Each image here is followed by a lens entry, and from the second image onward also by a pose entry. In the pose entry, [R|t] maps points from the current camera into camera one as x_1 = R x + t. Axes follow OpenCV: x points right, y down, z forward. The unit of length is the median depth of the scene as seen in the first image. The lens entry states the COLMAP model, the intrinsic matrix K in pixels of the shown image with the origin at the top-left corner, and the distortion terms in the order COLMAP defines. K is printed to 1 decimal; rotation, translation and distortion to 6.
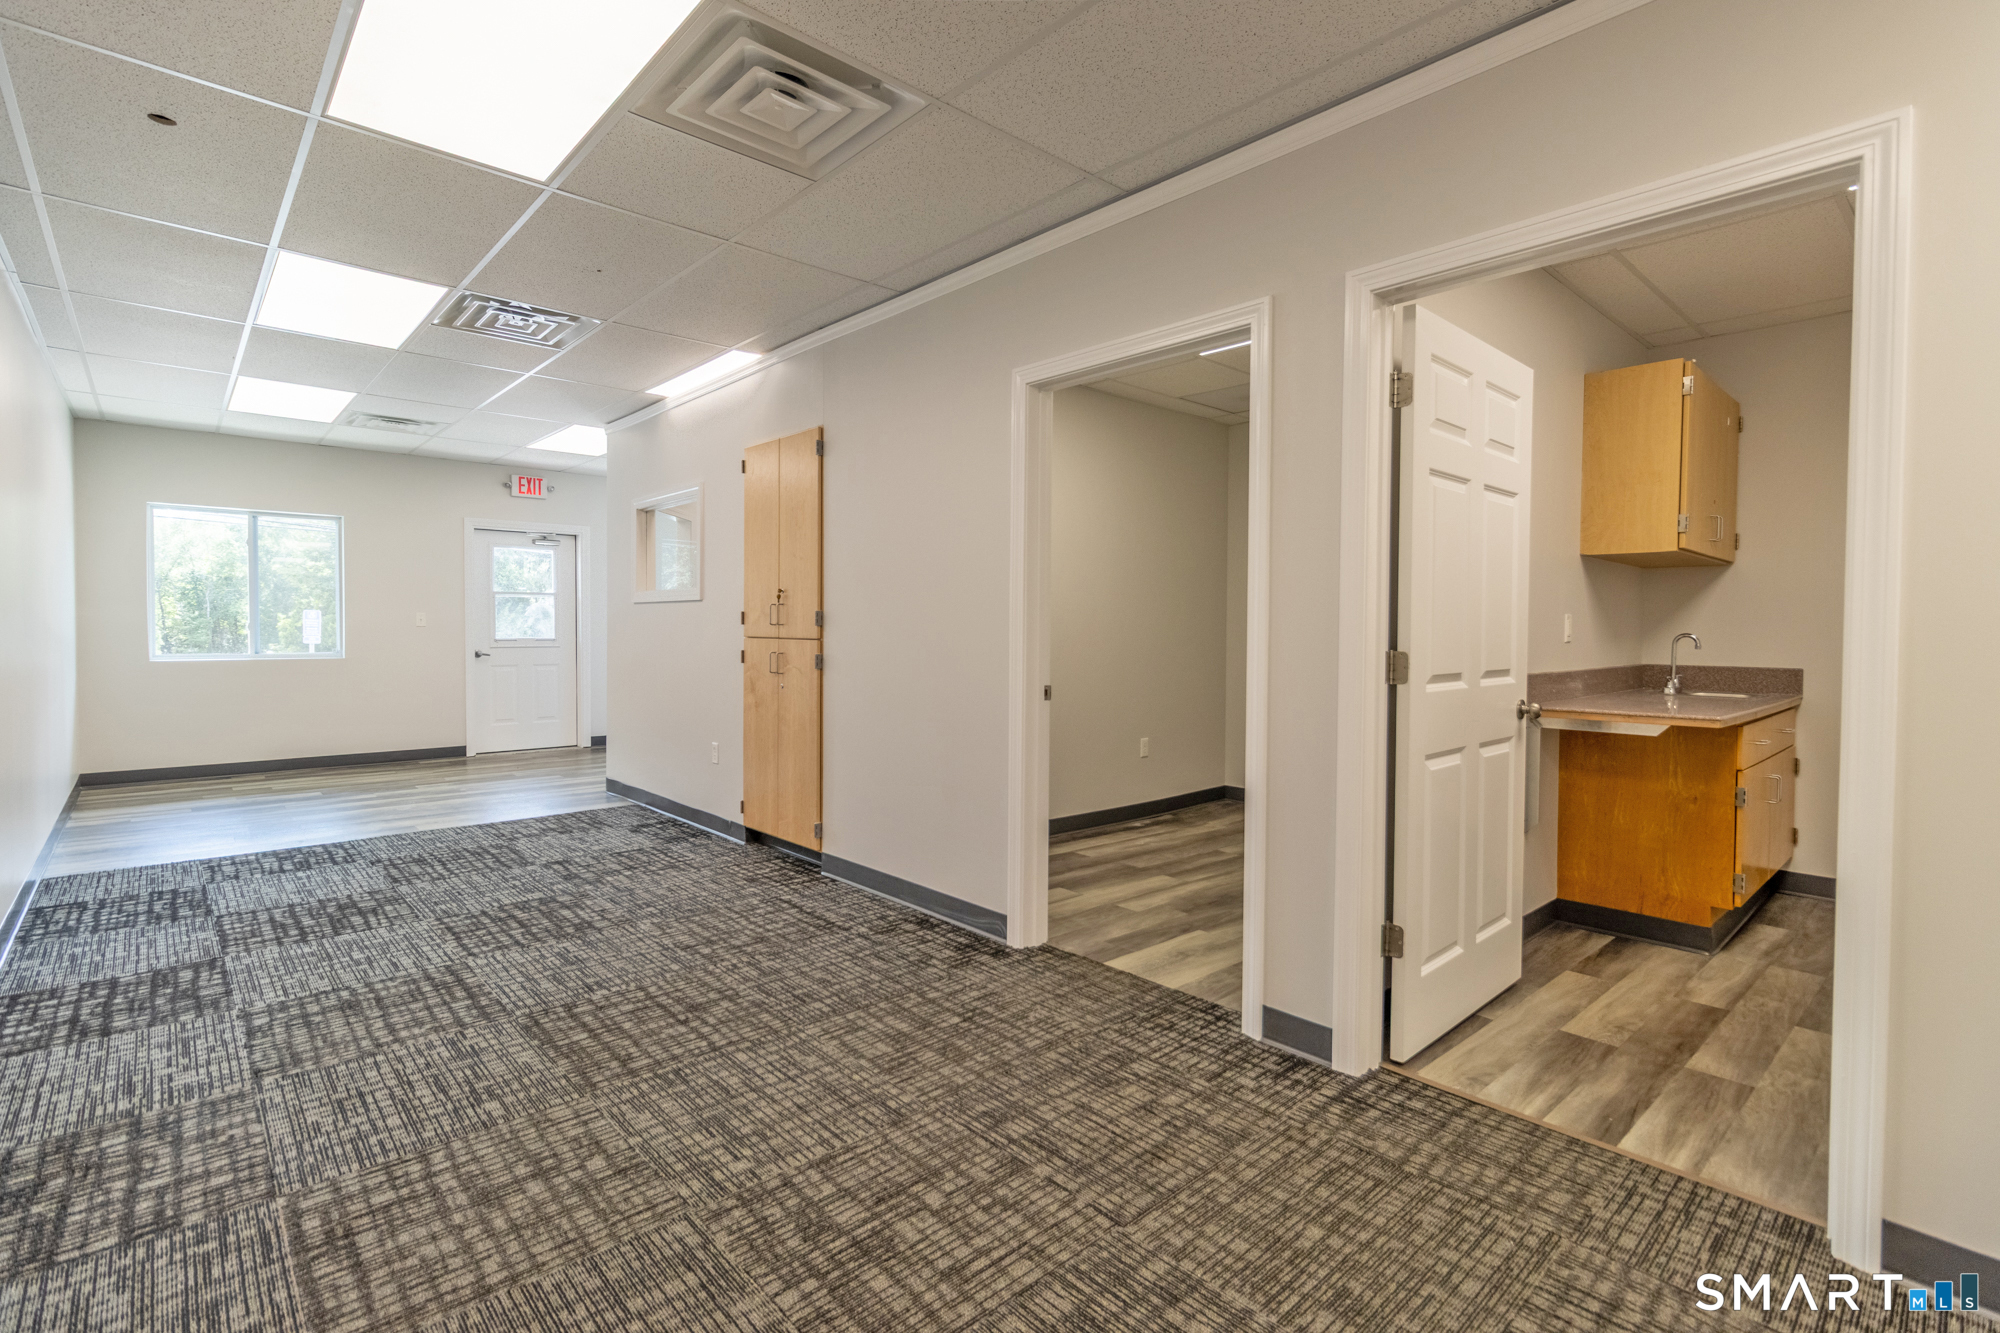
lens RADIAL K [[919.9, 0, 995.3], [0, 919.9, 649.5], [0, 0, 1]] dist [-0.000790, 0.000679]
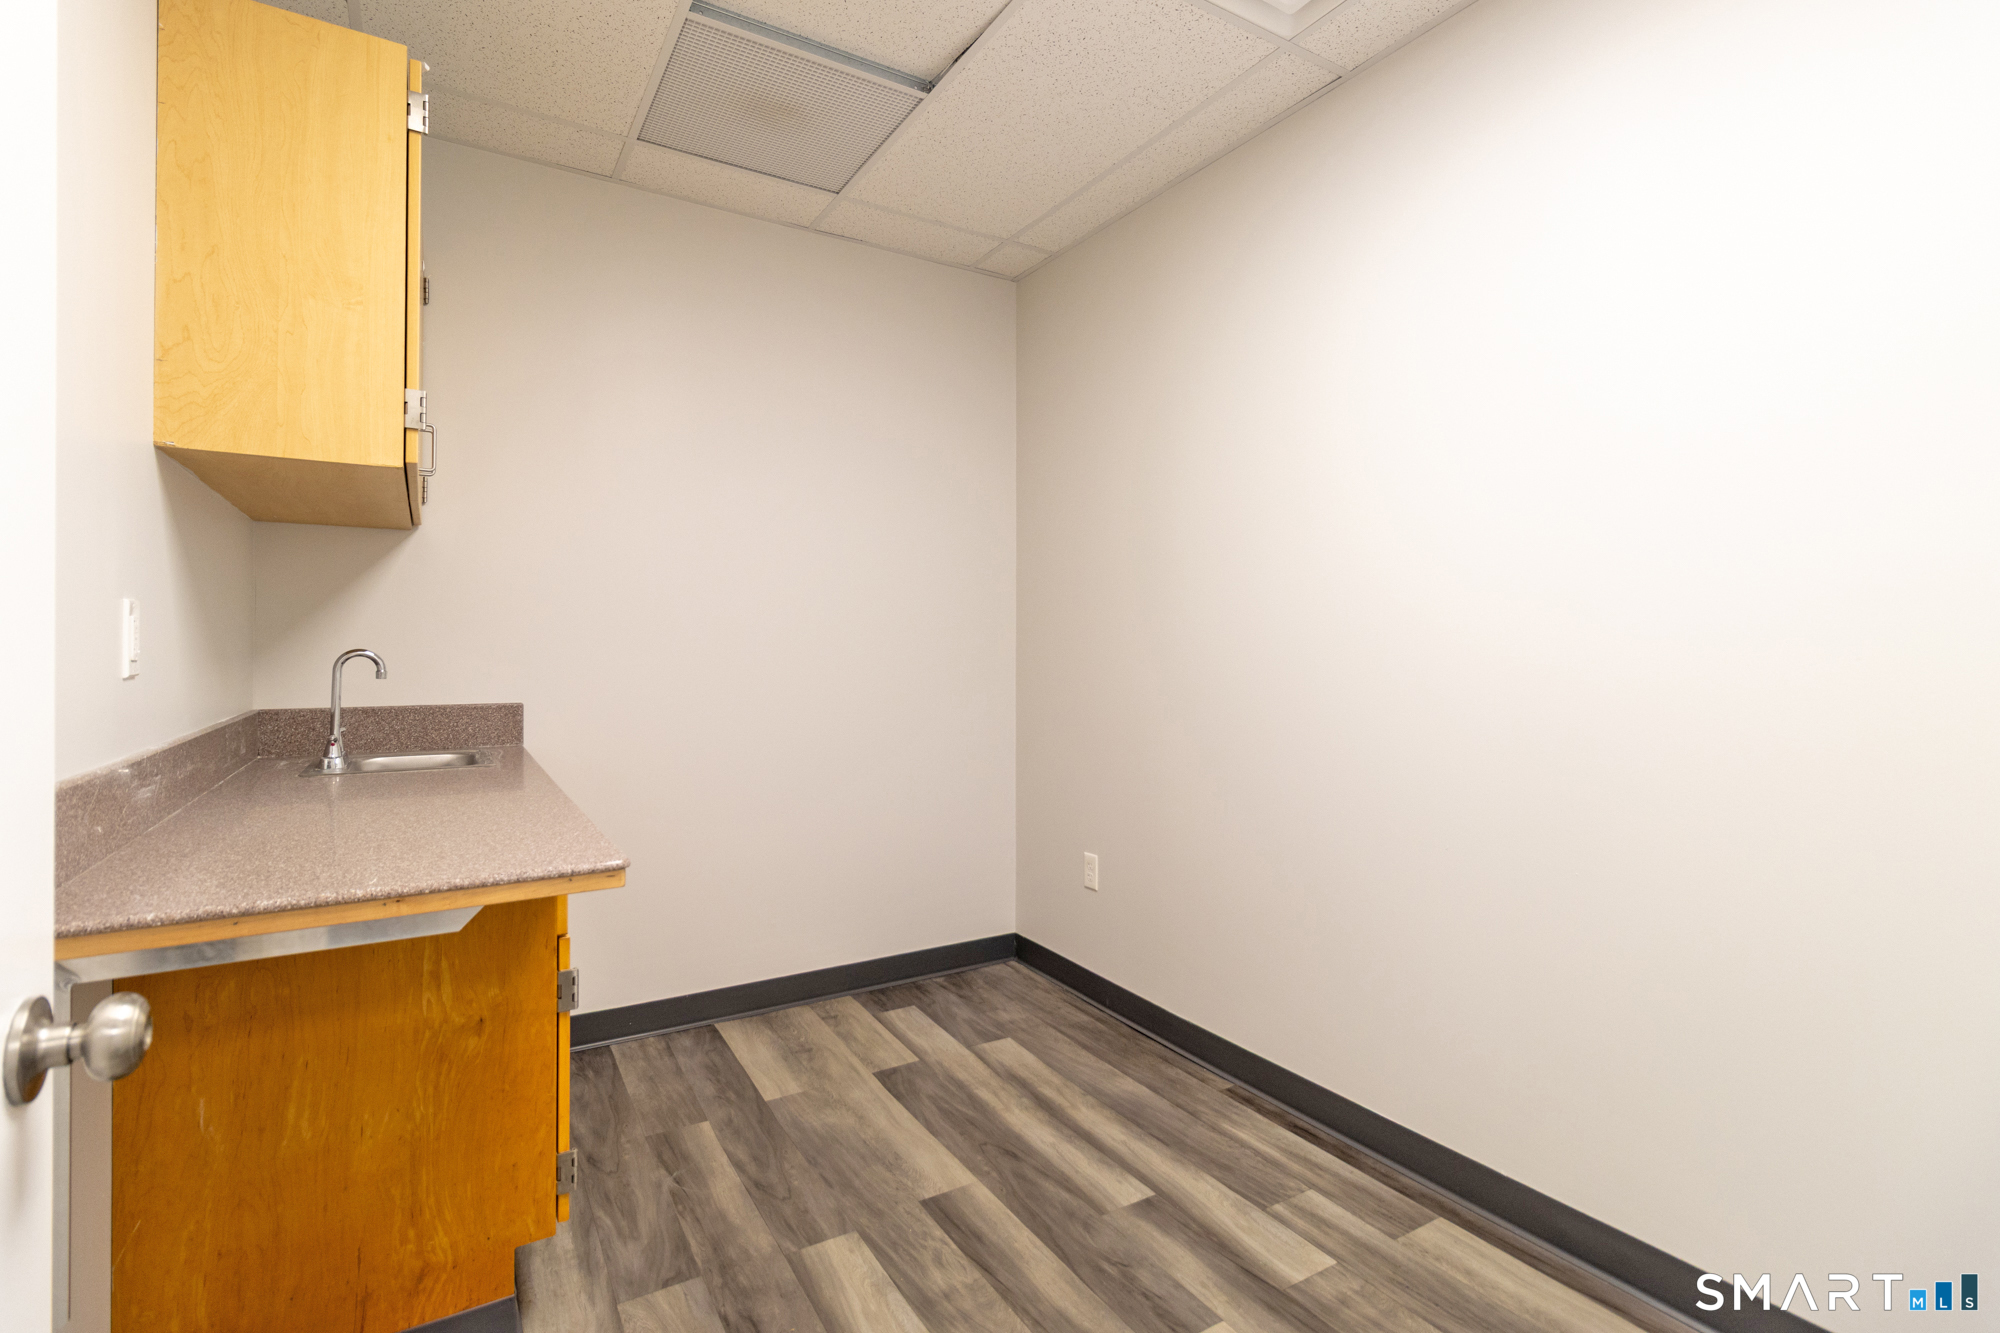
lens RADIAL K [[919.9, 0, 995.3], [0, 919.9, 649.5], [0, 0, 1]] dist [-0.000790, 0.000679]
pose [[0.193257, -0.007713, 0.981118, 0.352830], [0.014193, 0.999886, 0.005065, -0.015431], [-0.981046, 0.012946, 0.193344, 0.628436]]
